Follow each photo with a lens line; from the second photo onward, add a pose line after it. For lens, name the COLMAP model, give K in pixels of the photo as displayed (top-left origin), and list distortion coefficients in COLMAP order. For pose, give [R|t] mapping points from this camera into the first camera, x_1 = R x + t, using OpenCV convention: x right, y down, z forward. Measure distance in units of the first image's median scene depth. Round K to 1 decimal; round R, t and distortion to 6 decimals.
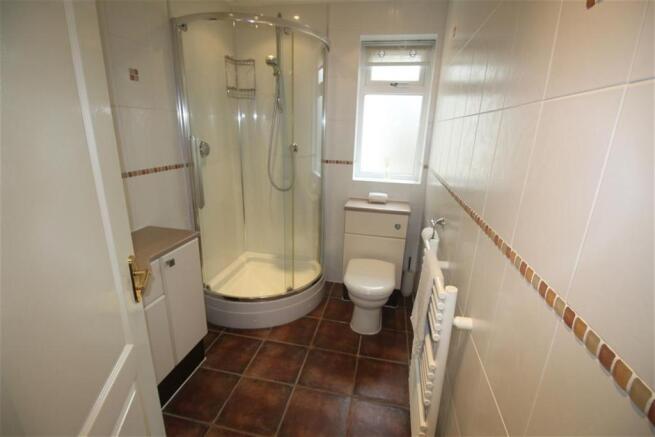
lens RADIAL K [[299.4, 0, 327.5], [0, 299.4, 218.5], [0, 0, 1]] dist [-0.001354, -0.013899]
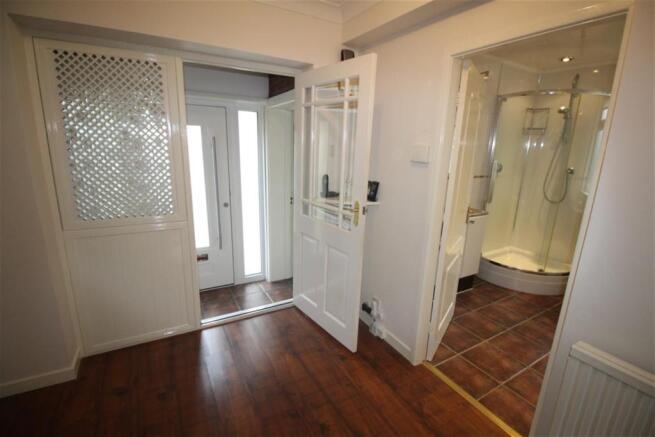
lens RADIAL K [[299.4, 0, 327.5], [0, 299.4, 218.5], [0, 0, 1]] dist [-0.001354, -0.013899]
pose [[0.666595, 0.170016, -0.725772, 0.179660], [-0.219569, 0.975229, 0.026787, 0.187101], [0.712348, 0.141501, 0.687414, -0.703085]]
